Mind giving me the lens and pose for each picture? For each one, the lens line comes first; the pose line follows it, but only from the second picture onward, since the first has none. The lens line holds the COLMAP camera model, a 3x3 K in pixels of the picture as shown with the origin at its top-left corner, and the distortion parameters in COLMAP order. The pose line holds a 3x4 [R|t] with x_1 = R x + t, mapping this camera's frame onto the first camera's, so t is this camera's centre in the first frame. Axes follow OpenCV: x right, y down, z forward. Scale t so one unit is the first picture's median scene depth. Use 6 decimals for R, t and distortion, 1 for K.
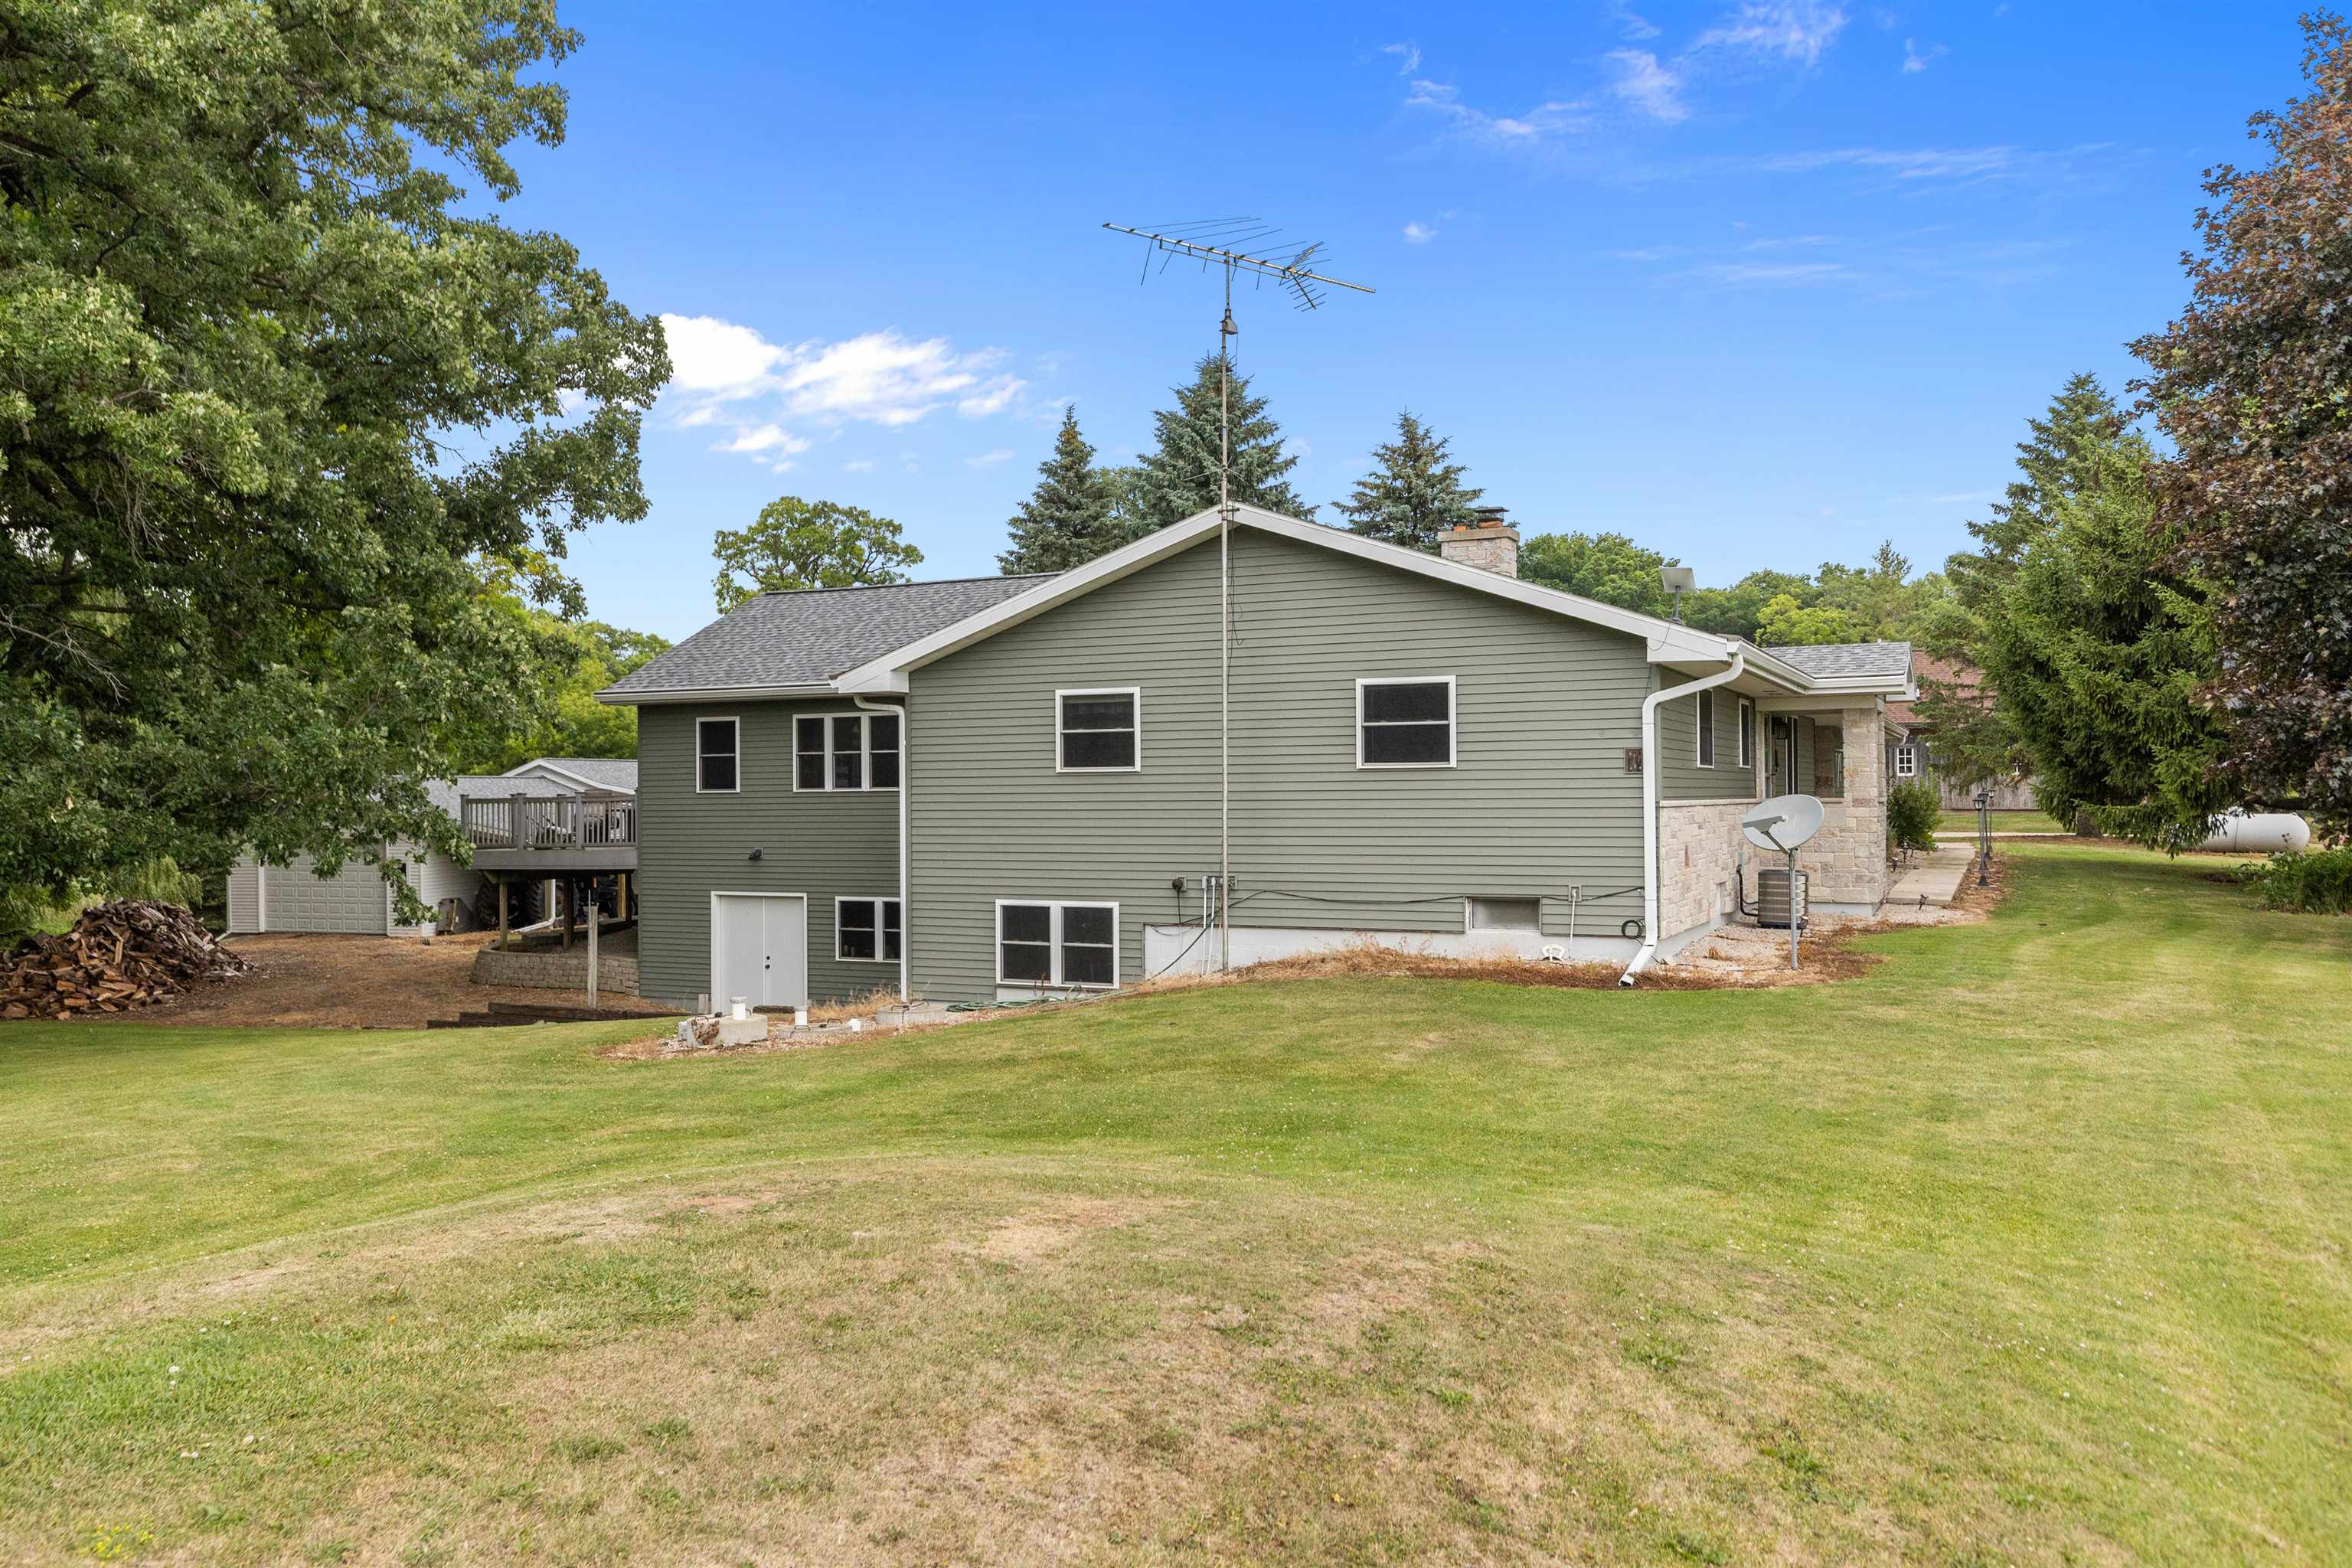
lens RADIAL K [[1774.1, 0, 1171.8], [0, 1774.1, 803.5], [0, 0, 1]] dist [0.013495, 0.004438]
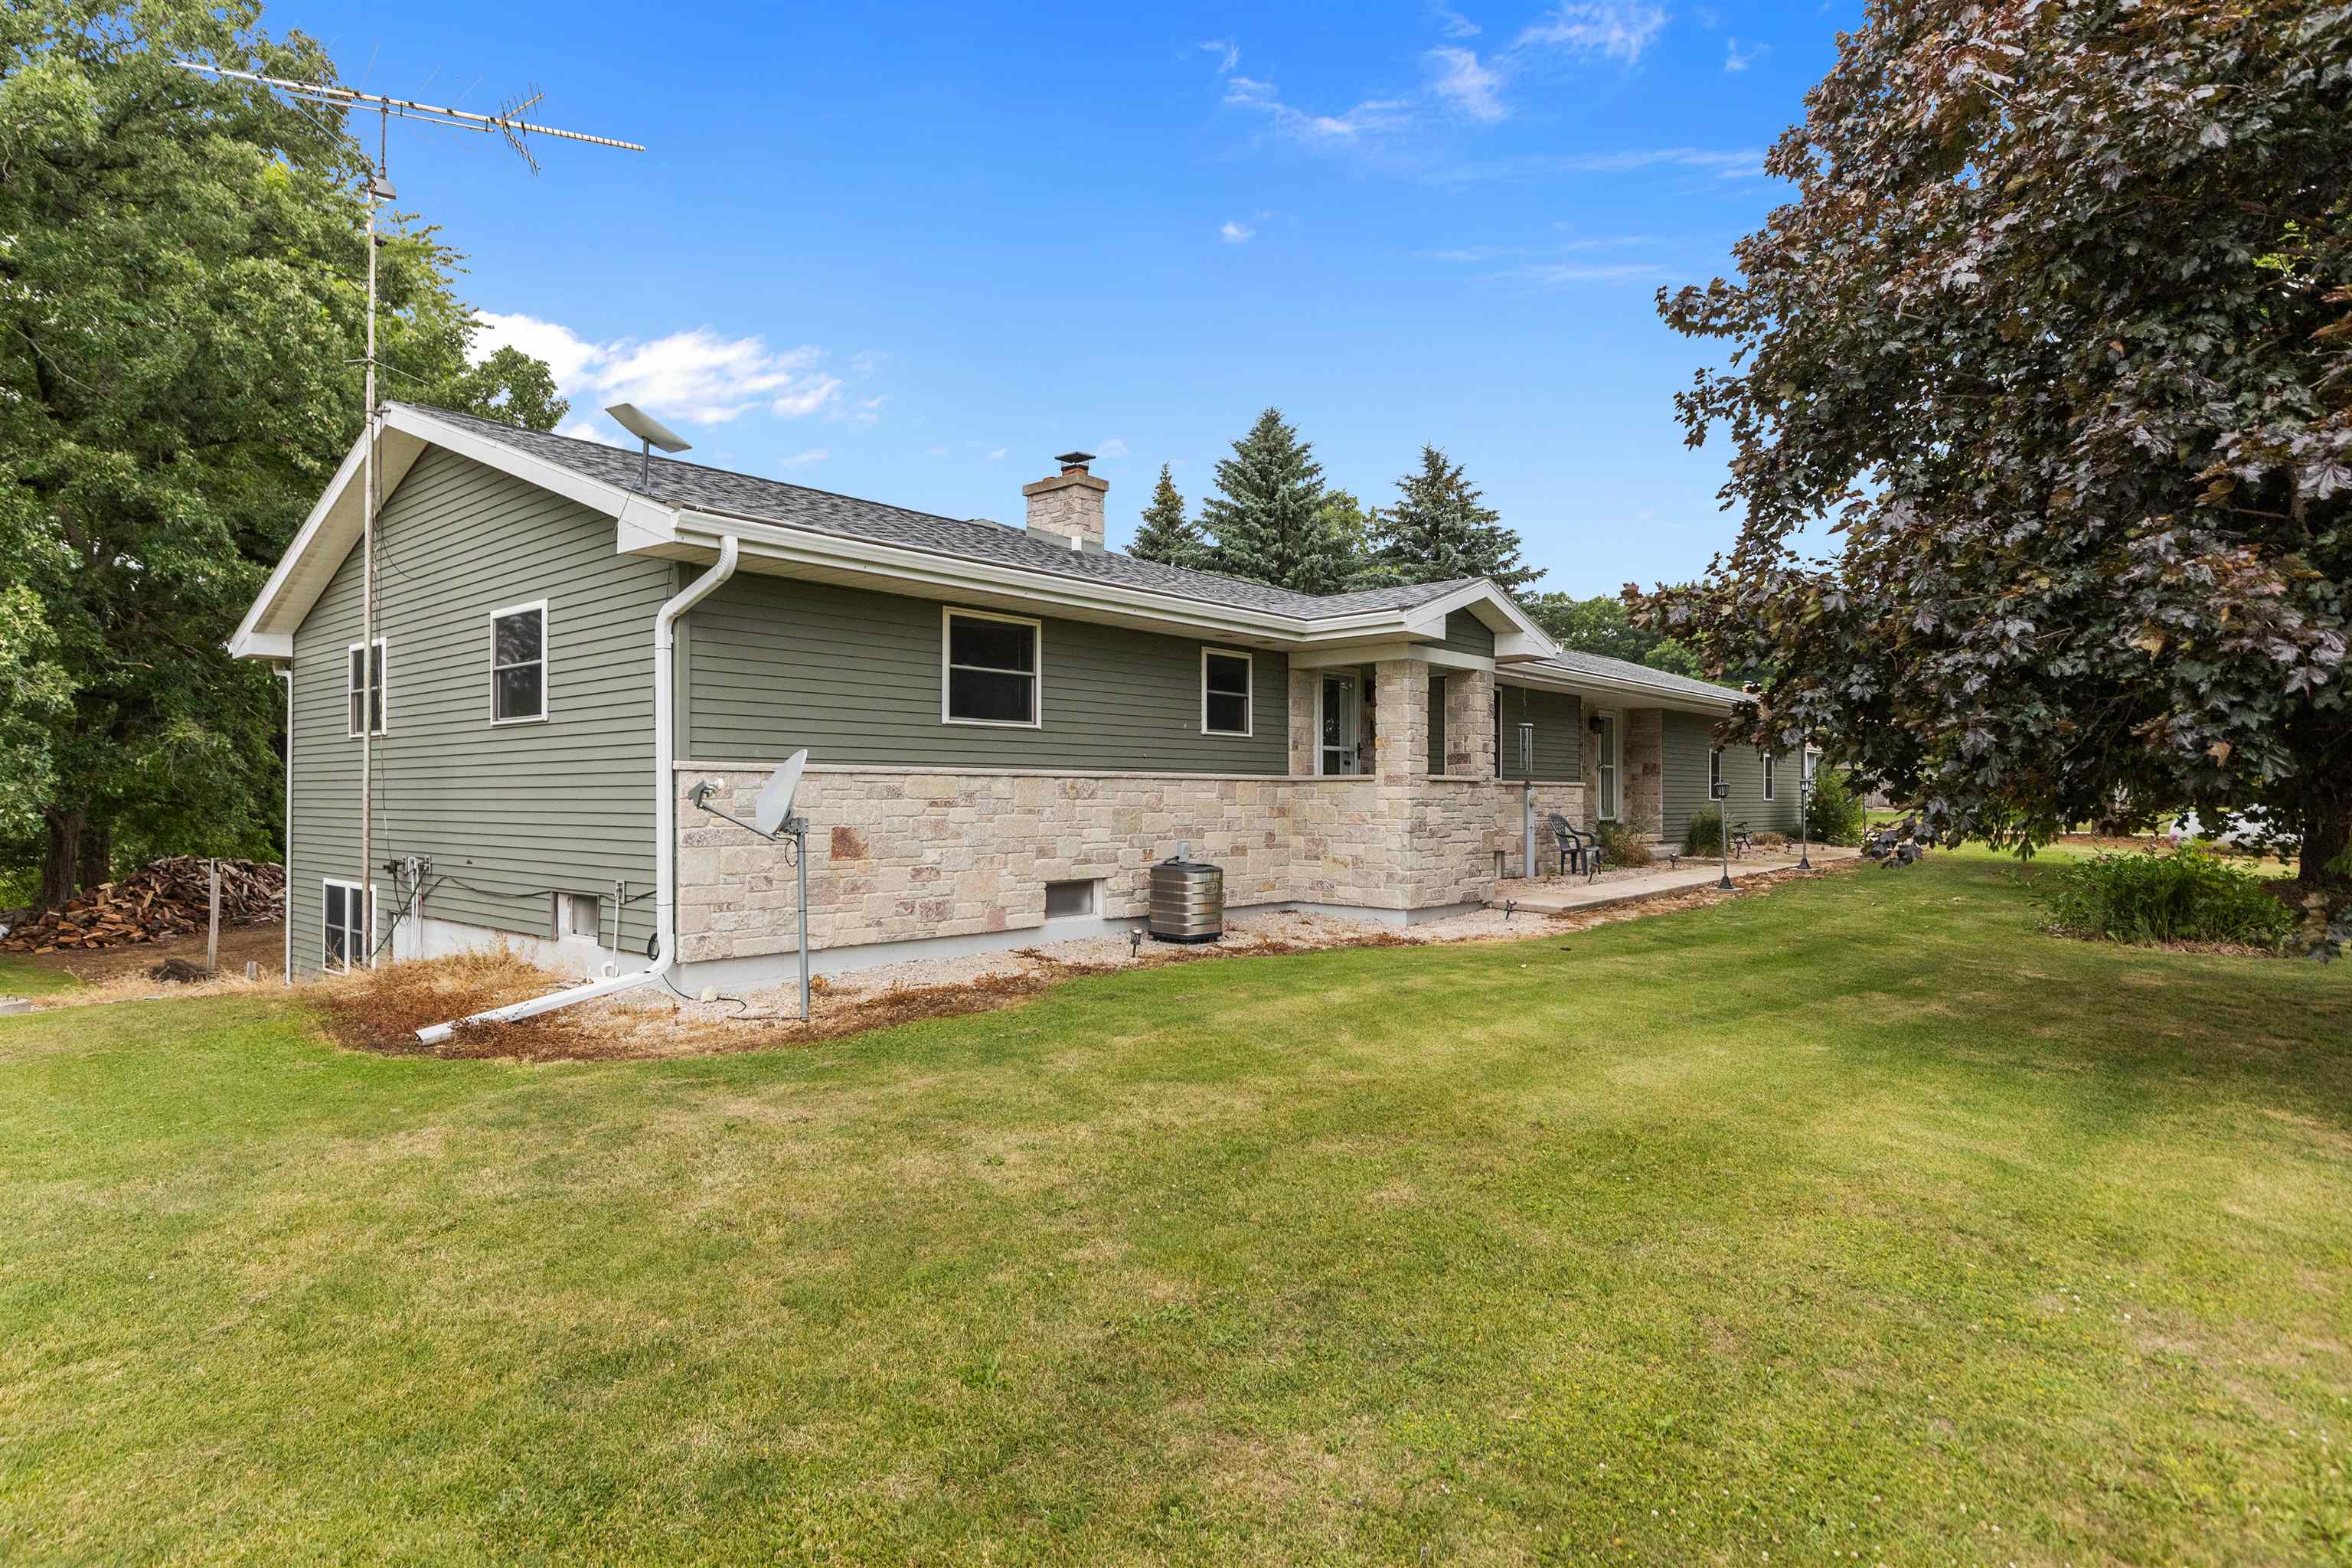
lens RADIAL K [[1262.6, 0, 1181.4], [0, 1262.6, 793.6], [0, 0, 1]] dist [0.002783, 0.000609]
pose [[0.963684, 0.007681, -0.266934, 0.405678], [-0.009194, 0.999948, -0.004418, 0.007802], [0.266886, 0.006712, 0.963705, 0.397584]]
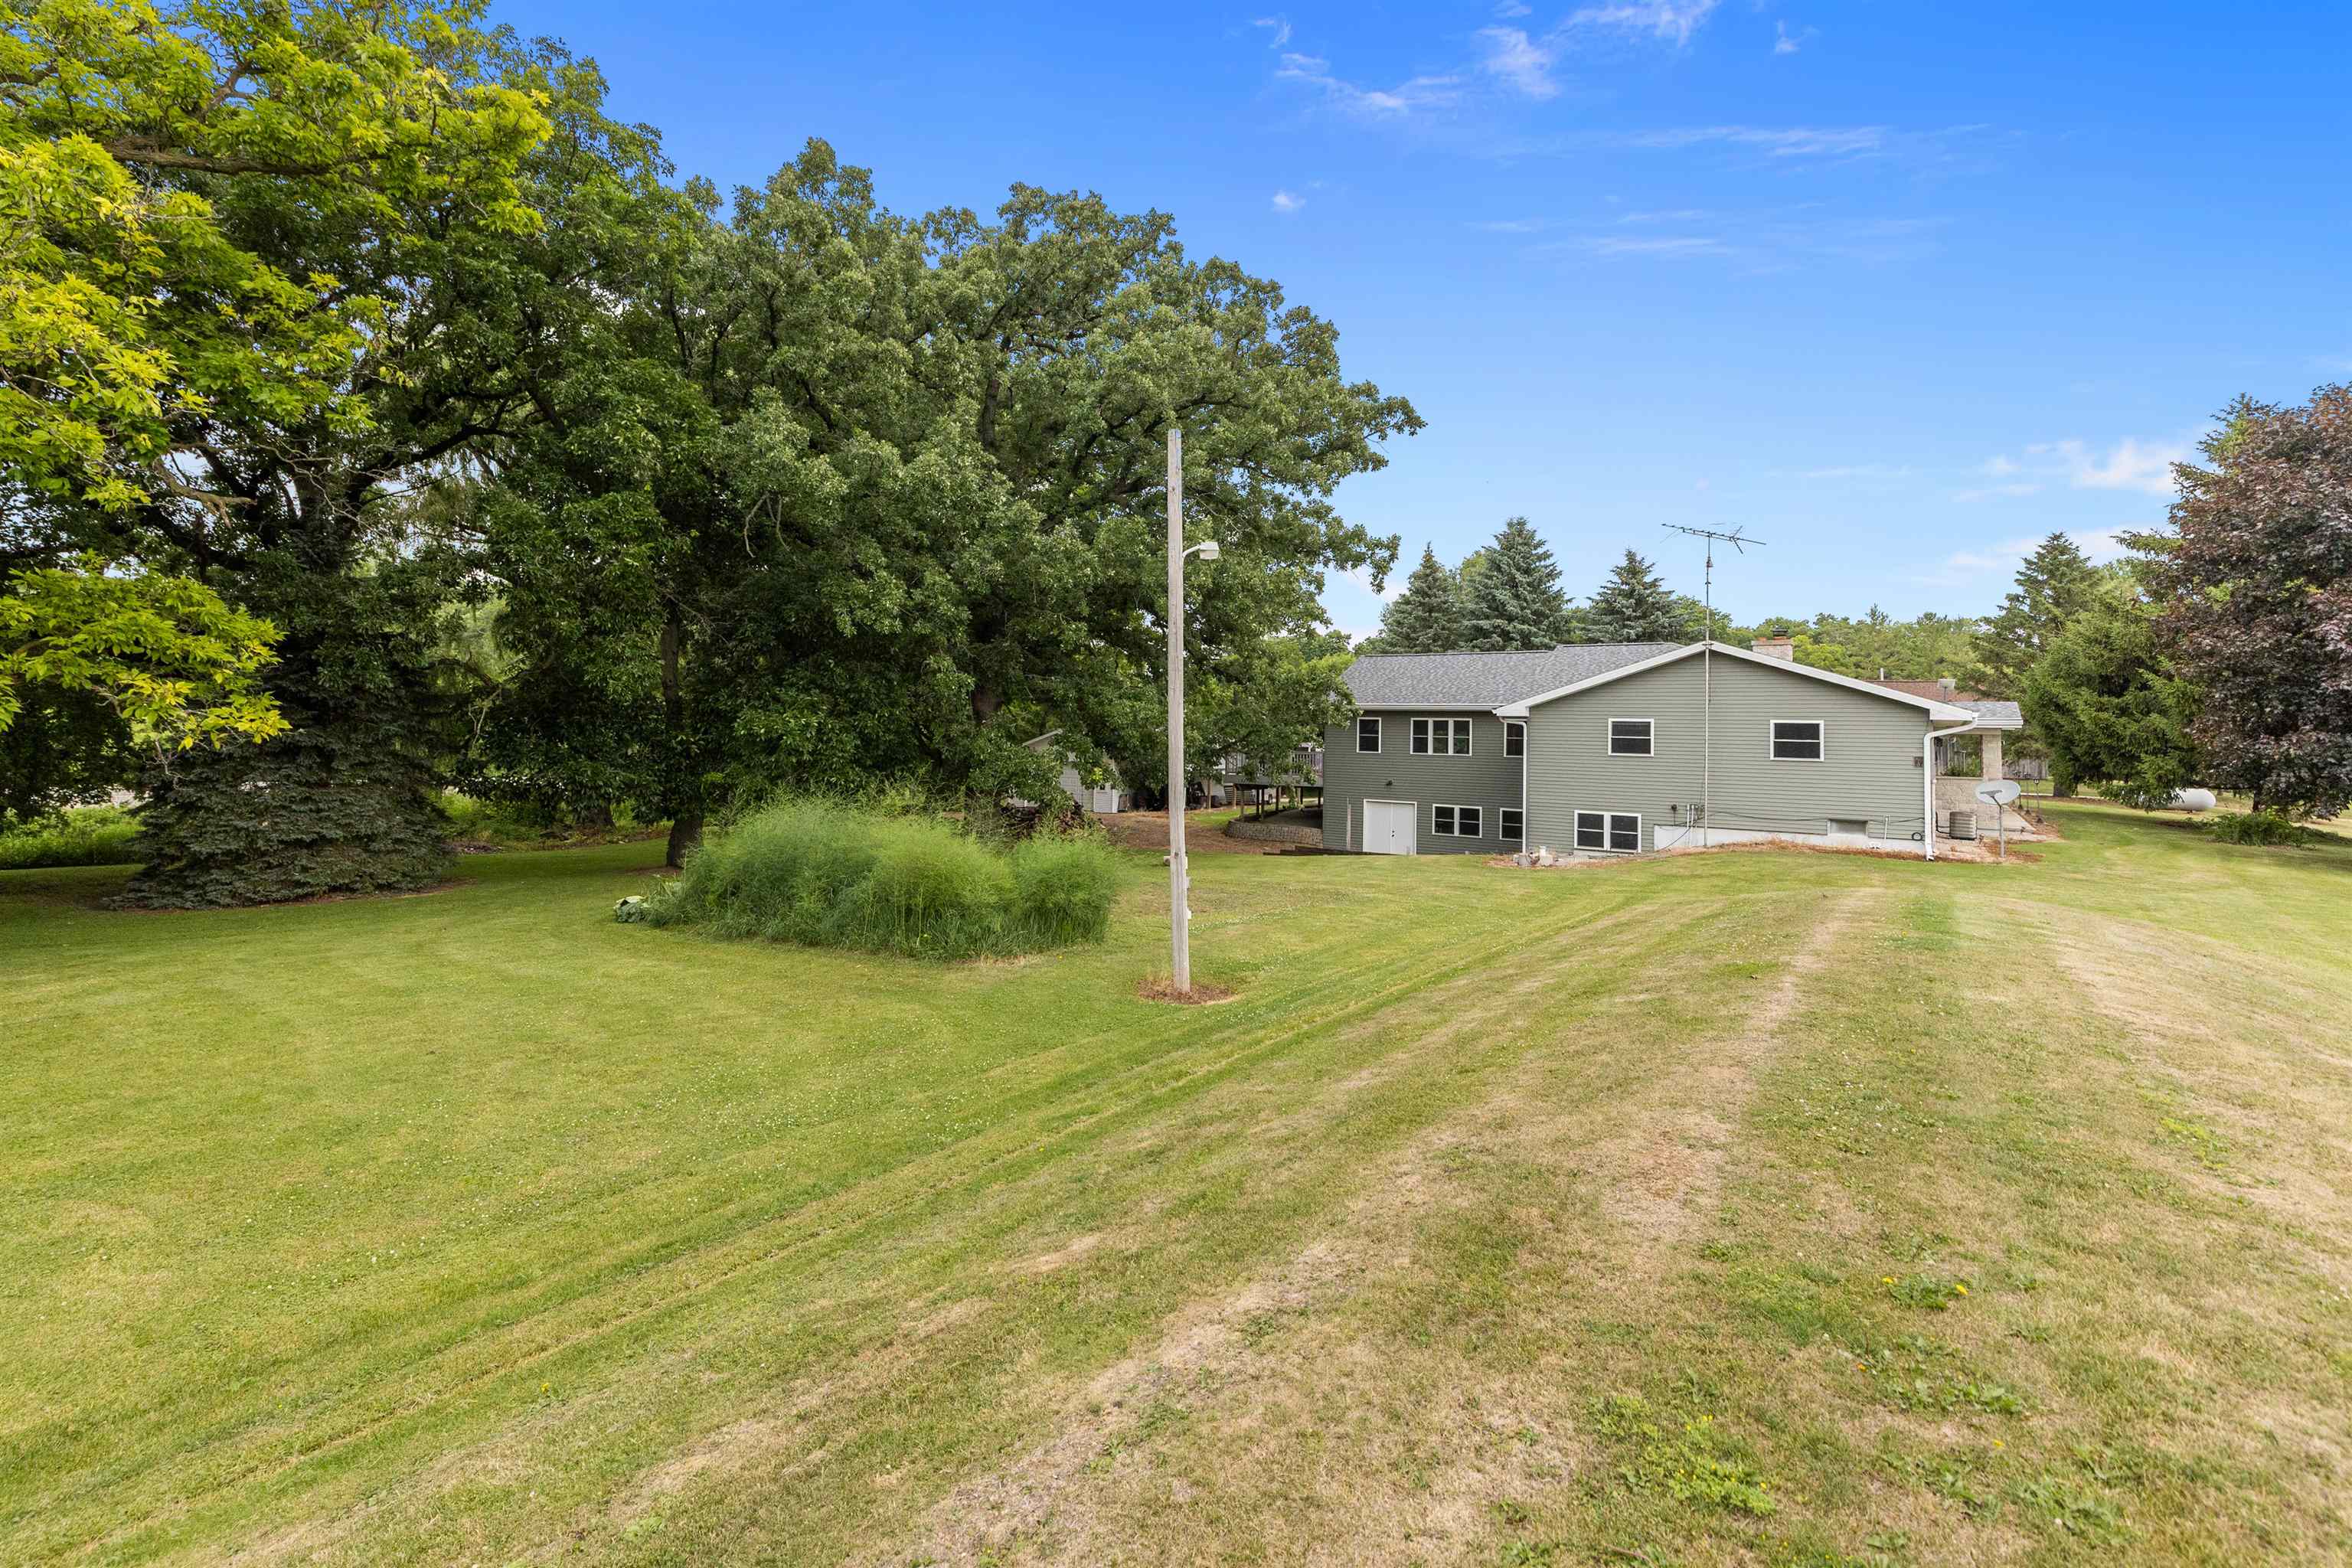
lens RADIAL K [[1085.6, 0, 1142.4], [0, 1085.6, 699.5], [0, 0, 1]] dist [0.001216, 0.000025]
pose [[0.982981, 0.024473, -0.182072, -0.317620], [-0.031968, 0.998753, -0.038340, -0.012885], [0.180907, 0.043508, 0.982537, -0.372729]]
